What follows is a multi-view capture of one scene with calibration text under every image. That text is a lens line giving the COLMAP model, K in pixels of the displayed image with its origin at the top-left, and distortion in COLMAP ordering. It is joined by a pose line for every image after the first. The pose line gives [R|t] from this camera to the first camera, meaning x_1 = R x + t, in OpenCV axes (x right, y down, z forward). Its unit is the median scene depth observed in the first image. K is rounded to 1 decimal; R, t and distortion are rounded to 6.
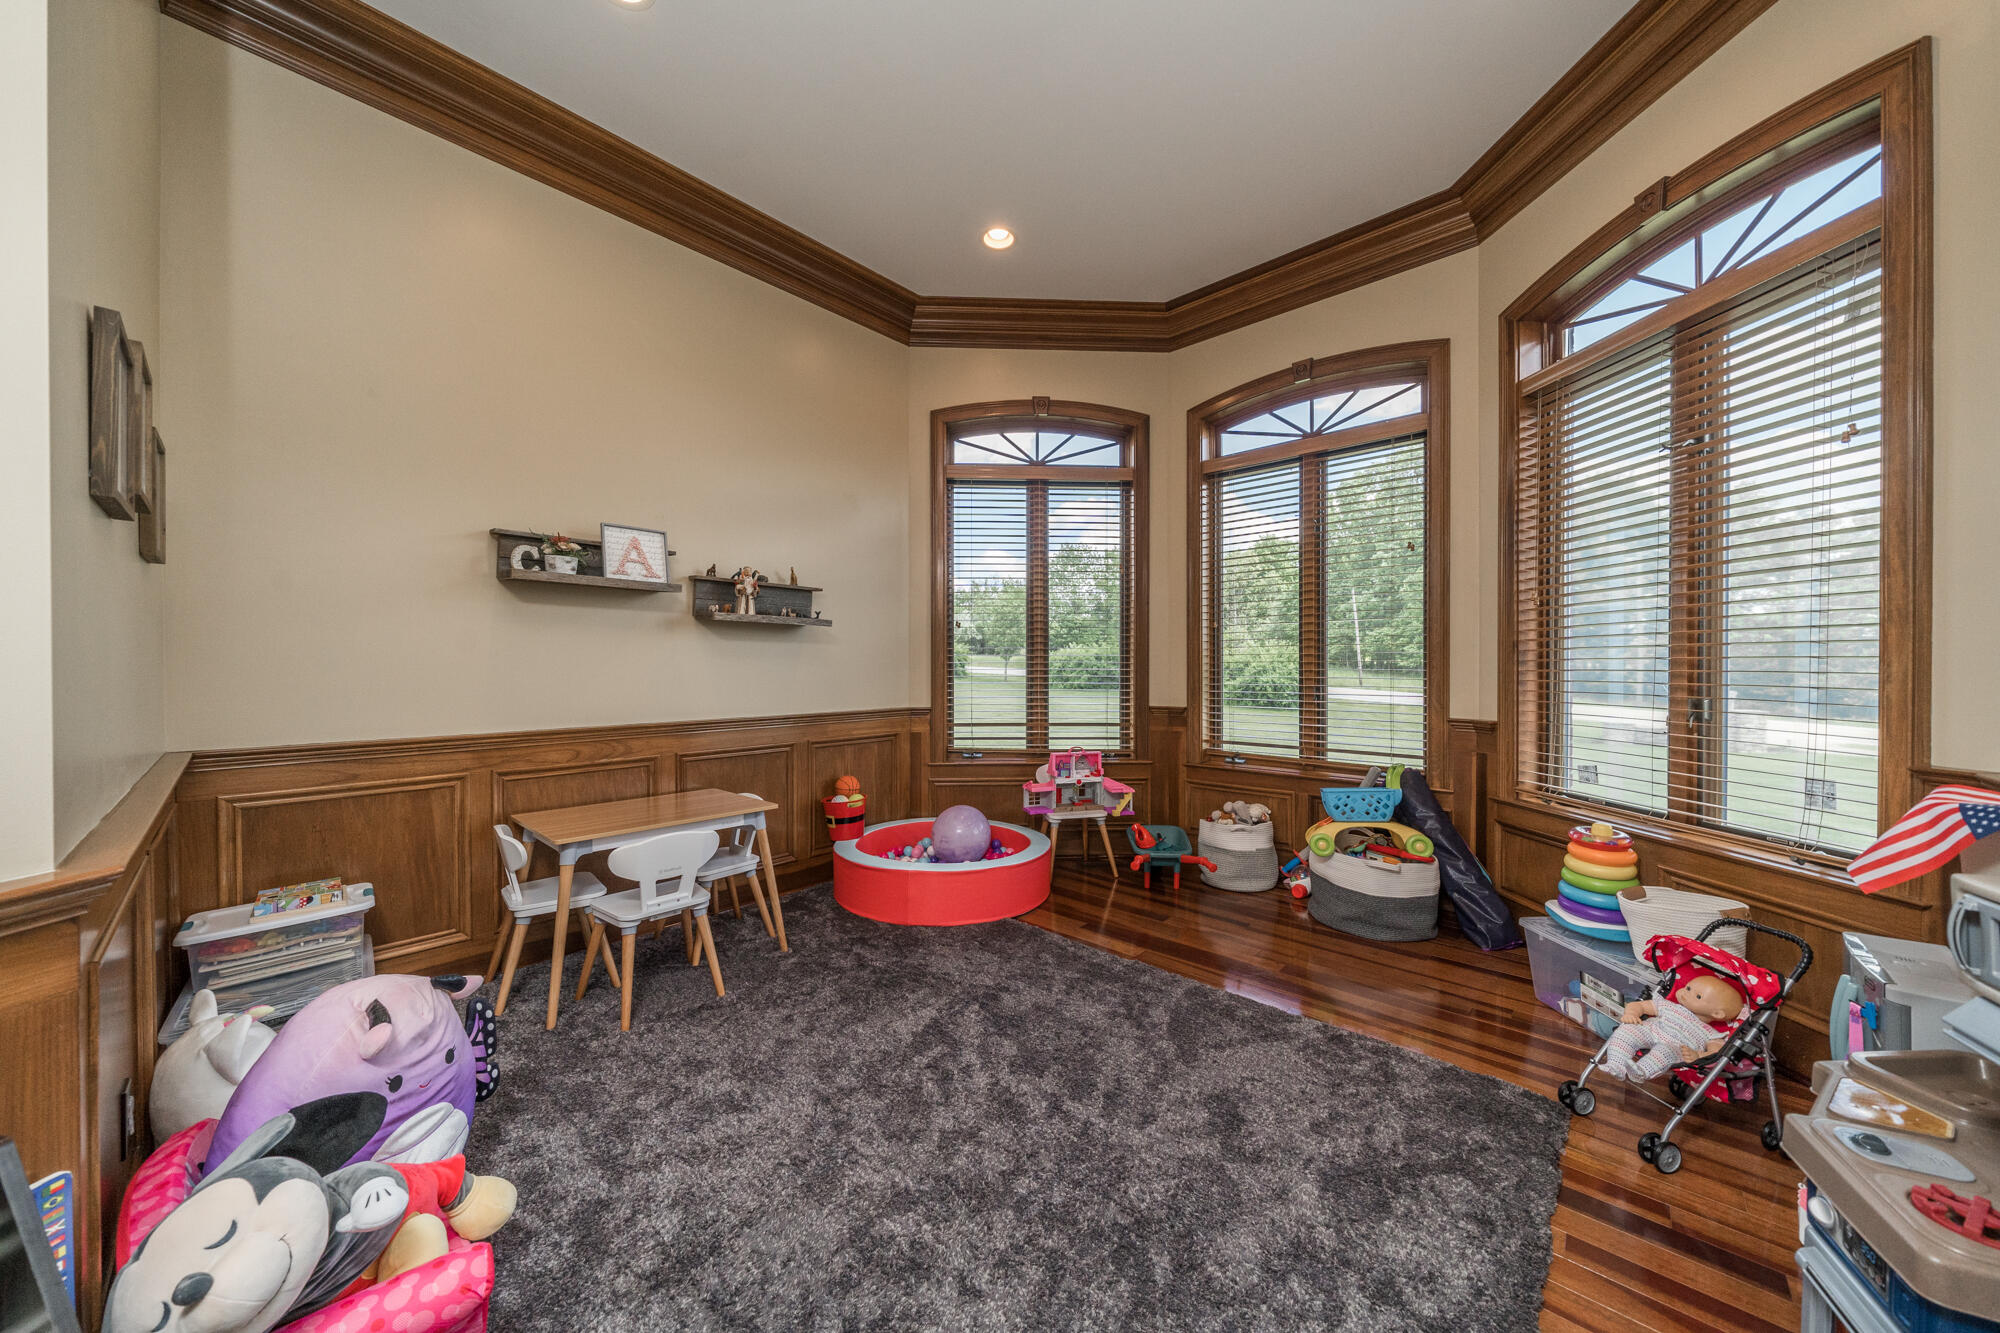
lens RADIAL K [[677.1, 0, 1000.0], [0, 677.1, 665.7], [0, 0, 1]] dist [-0.003238, -0.000178]
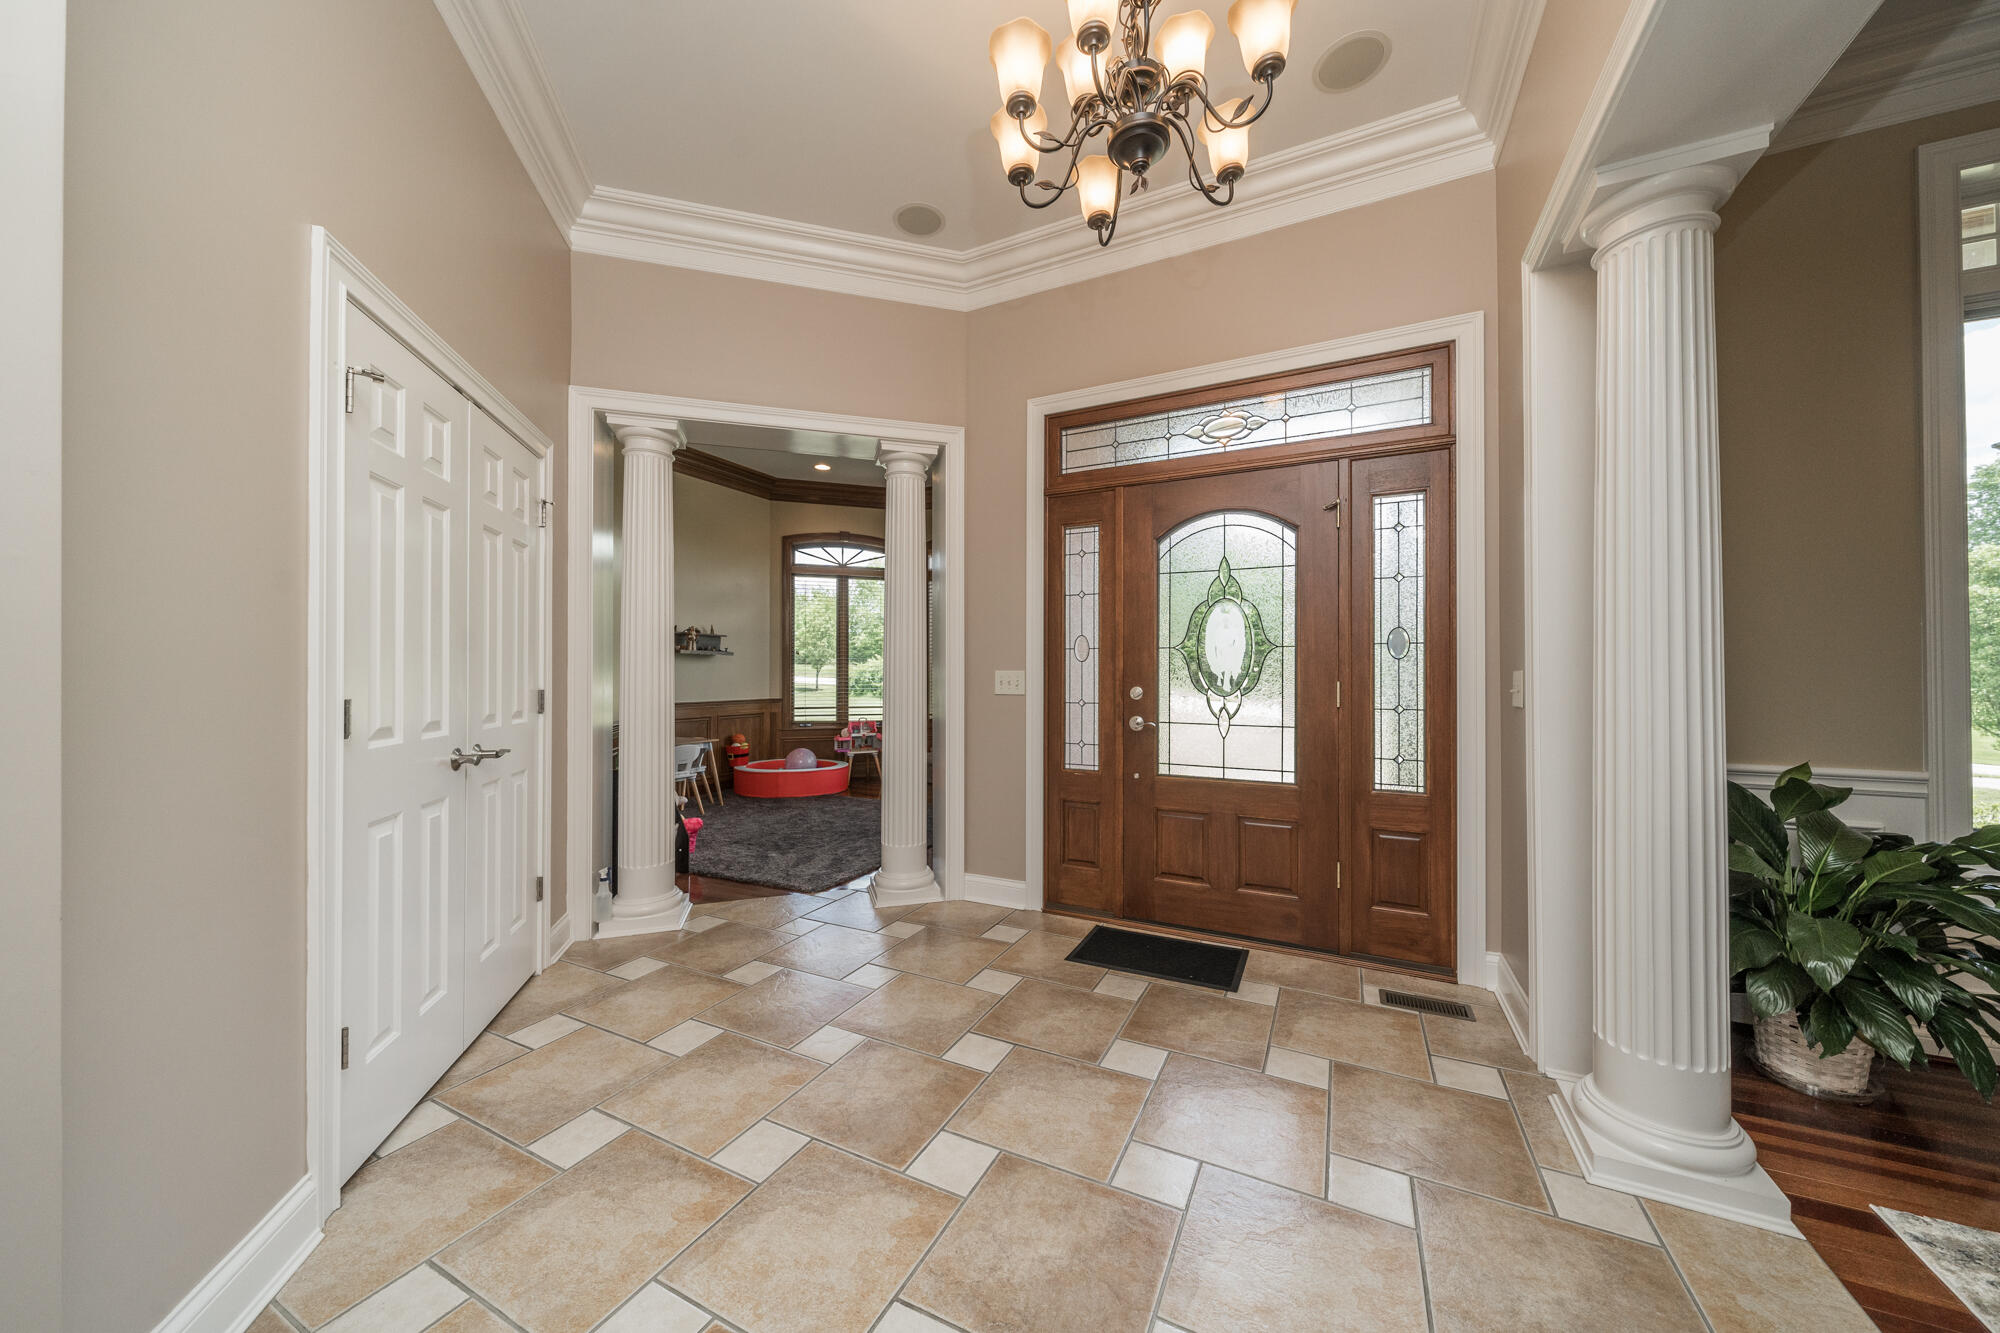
lens RADIAL K [[677.1, 0, 1012.8], [0, 677.1, 672.8], [0, 0, 1]] dist [-0.003238, -0.000178]
pose [[0.957298, 0.001844, 0.289096, -0.033899], [-0.000978, 0.999995, -0.003140, -0.002238], [-0.289101, 0.002723, 0.957295, -0.909659]]
